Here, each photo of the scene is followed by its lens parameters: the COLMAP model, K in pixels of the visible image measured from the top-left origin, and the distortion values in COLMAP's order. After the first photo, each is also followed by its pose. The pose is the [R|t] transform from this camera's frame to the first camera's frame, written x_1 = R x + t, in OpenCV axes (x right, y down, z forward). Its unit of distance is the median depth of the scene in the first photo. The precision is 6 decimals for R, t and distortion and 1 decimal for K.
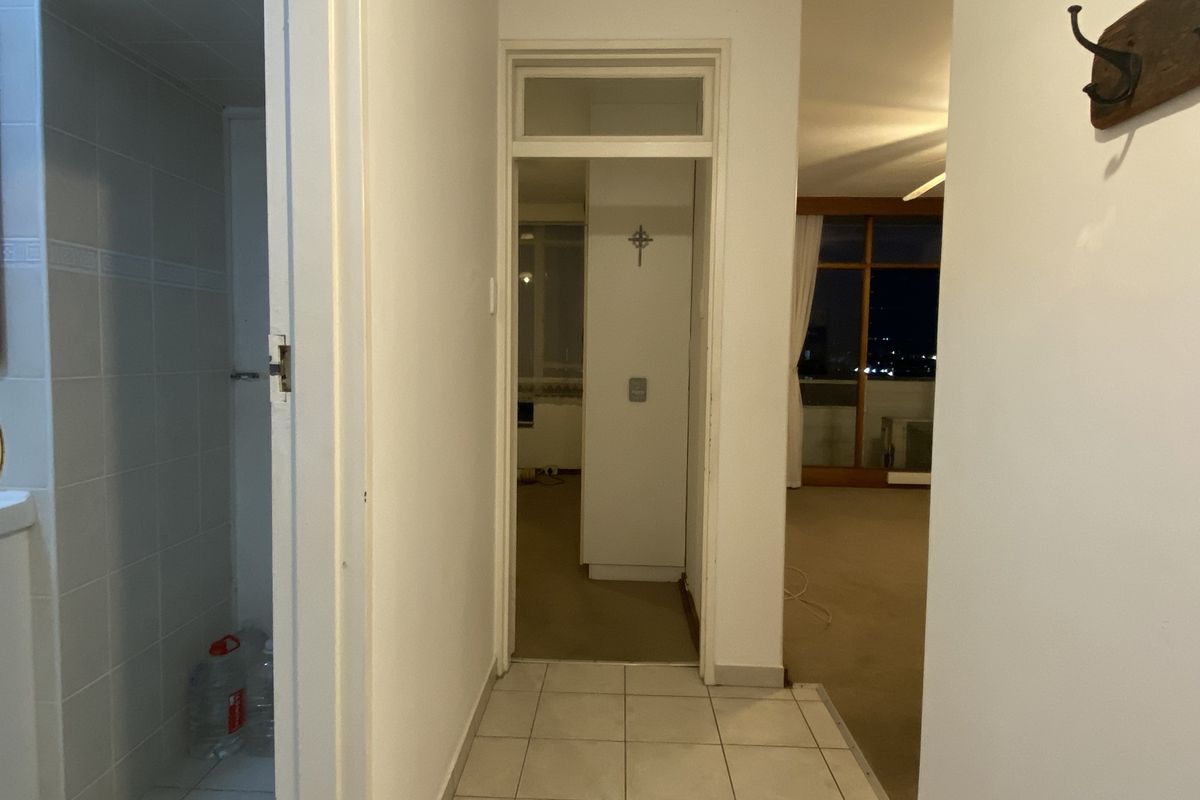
lens RADIAL K [[710.5, 0, 600.0], [0, 710.5, 400.0], [0, 0, 1]] dist [0.076884, -0.075323]
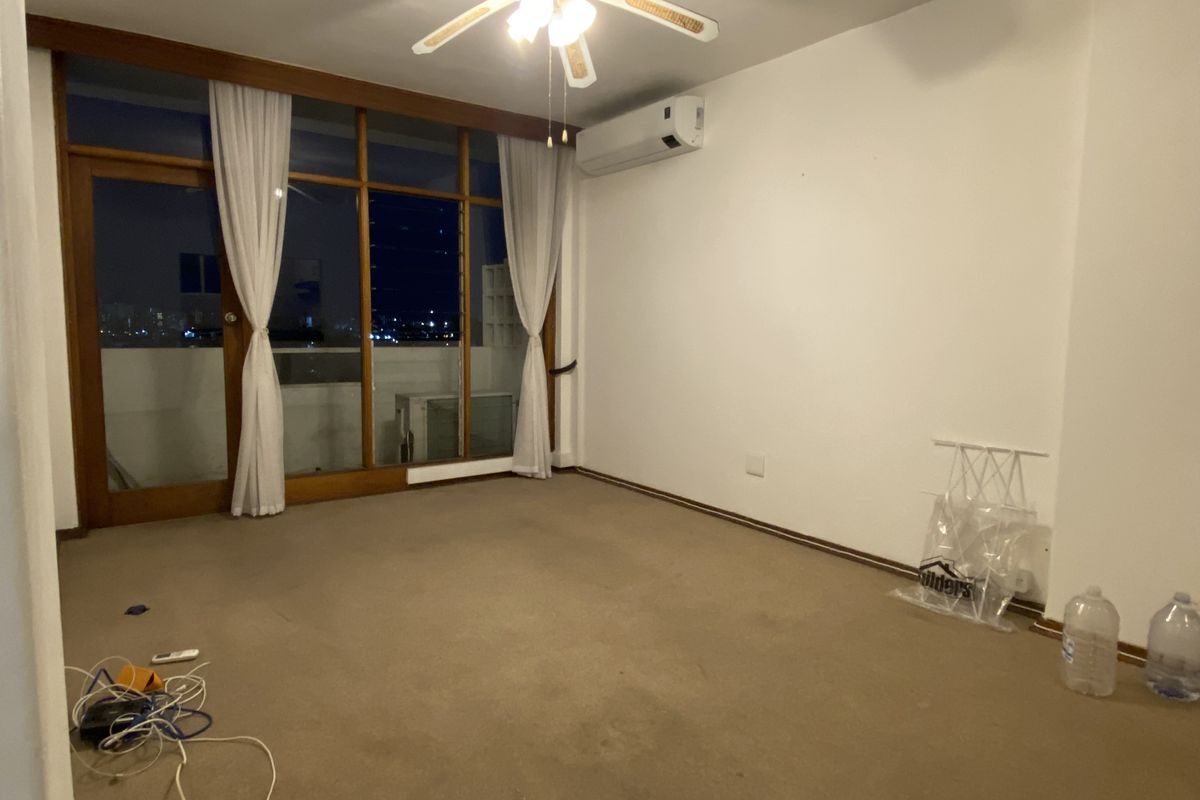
lens RADIAL K [[710.5, 0, 600.0], [0, 710.5, 400.0], [0, 0, 1]] dist [0.076884, -0.075323]
pose [[0.786781, -0.063578, 0.613949, 0.102295], [0.035491, 0.997695, 0.057835, -0.007244], [-0.616211, -0.023714, 0.787224, 0.280836]]
